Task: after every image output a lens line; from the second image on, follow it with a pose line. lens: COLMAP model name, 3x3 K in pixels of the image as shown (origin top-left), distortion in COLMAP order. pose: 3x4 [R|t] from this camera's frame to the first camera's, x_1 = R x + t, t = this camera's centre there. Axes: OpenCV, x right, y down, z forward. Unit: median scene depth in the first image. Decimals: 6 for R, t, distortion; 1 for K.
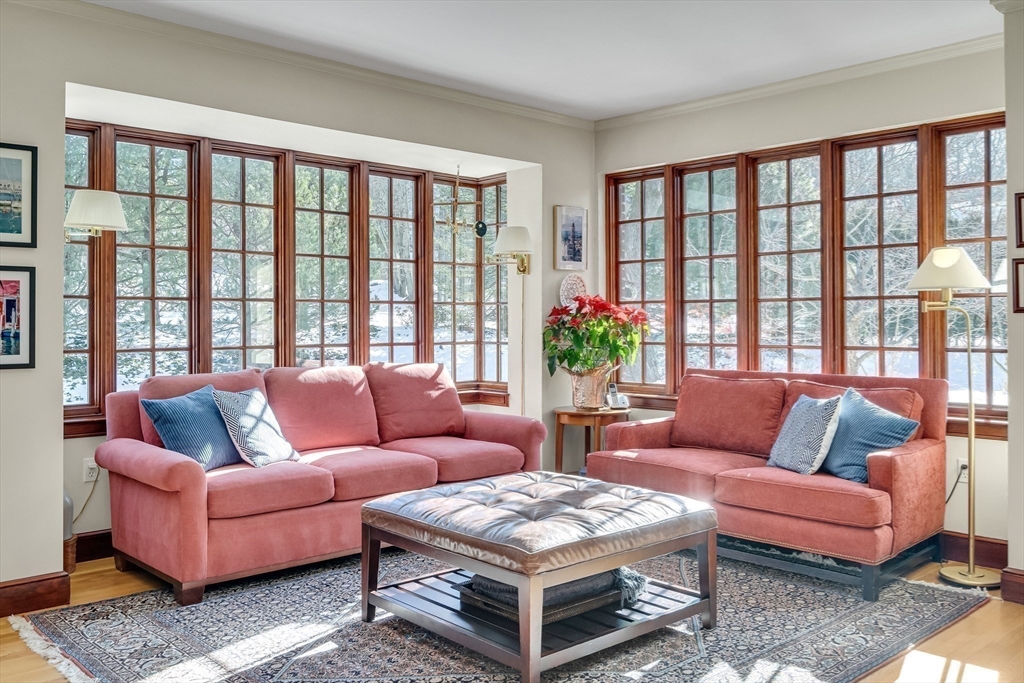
lens RADIAL K [[887.2, 0, 507.6], [0, 887.2, 319.4], [0, 0, 1]] dist [0.000581, 0.002160]
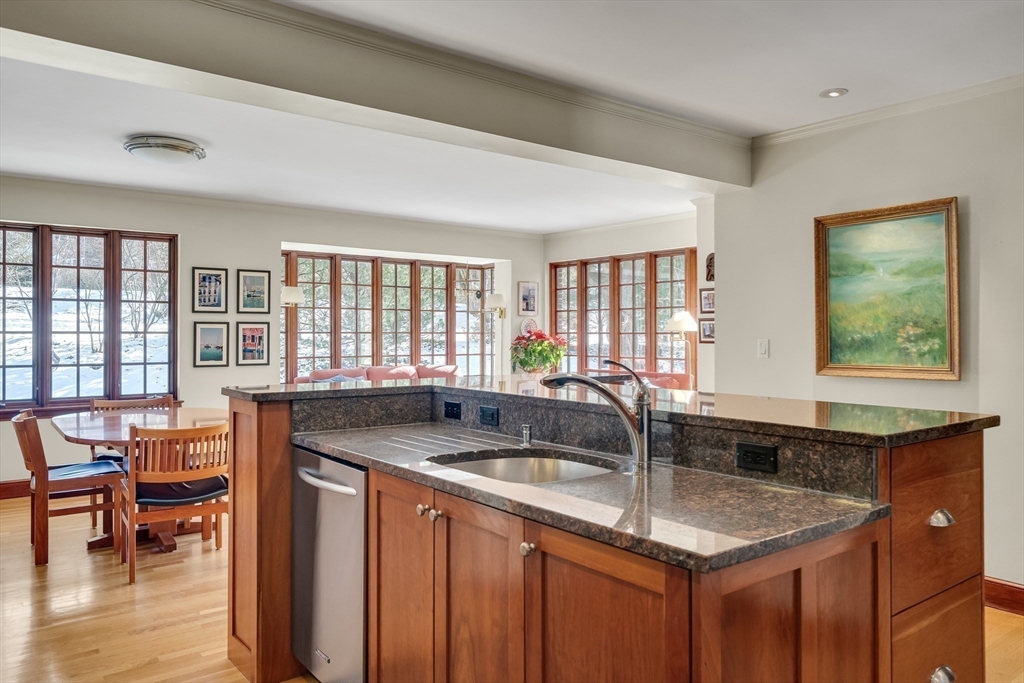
lens RADIAL K [[749.4, 0, 512.1], [0, 749.4, 334.4], [0, 0, 1]] dist [-0.028002, 0.009614]
pose [[0.996452, 0.003499, -0.084087, 0.187092], [-0.003165, 0.999987, 0.004110, -0.025349], [0.084100, -0.003830, 0.996450, -0.629662]]
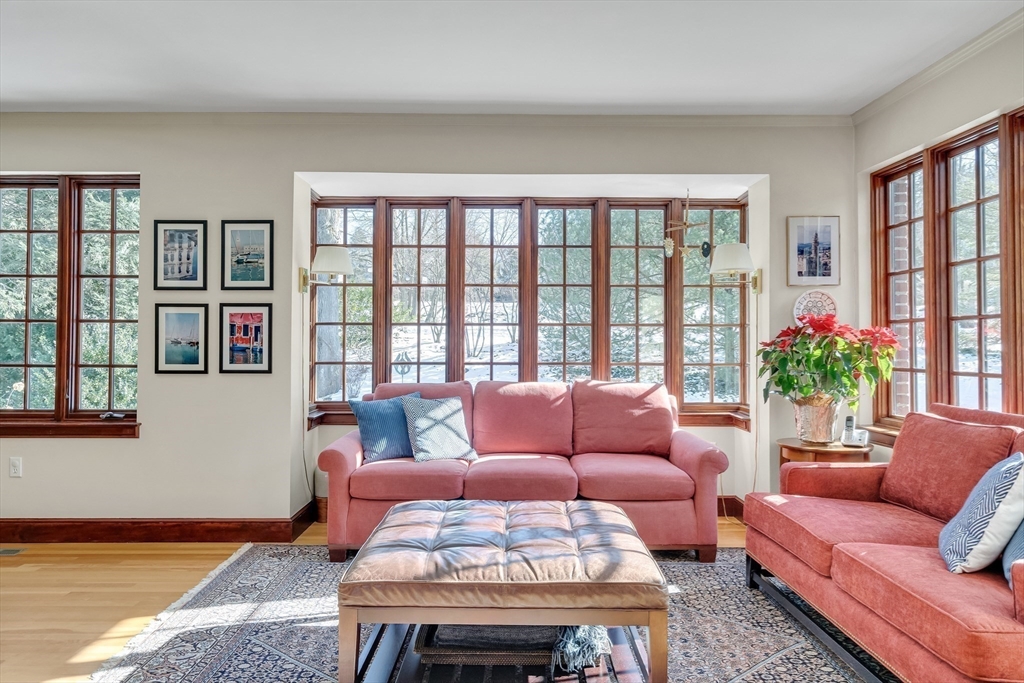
lens RADIAL K [[688.8, 0, 501.4], [0, 688.8, 334.8], [0, 0, 1]] dist [0.008952, 0.004950]
pose [[0.730761, -0.006205, -0.682605, 0.349847], [-0.002889, 0.999922, -0.012182, 0.003342], [0.682628, 0.010875, 0.730686, 0.302264]]
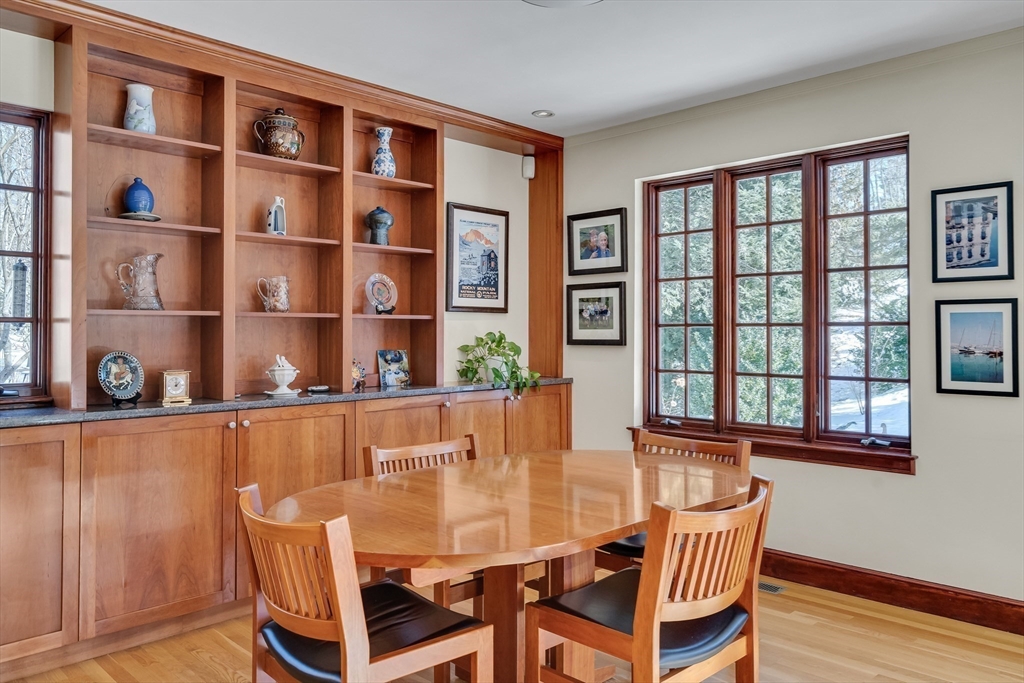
lens RADIAL K [[749.4, 0, 499.0], [0, 749.4, 322.0], [0, 0, 1]] dist [-0.028002, 0.009614]
pose [[0.033330, -0.012696, -0.999364, 0.155202], [0.002894, 0.999916, -0.012607, -0.014941], [0.999440, -0.002472, 0.033364, 0.210305]]
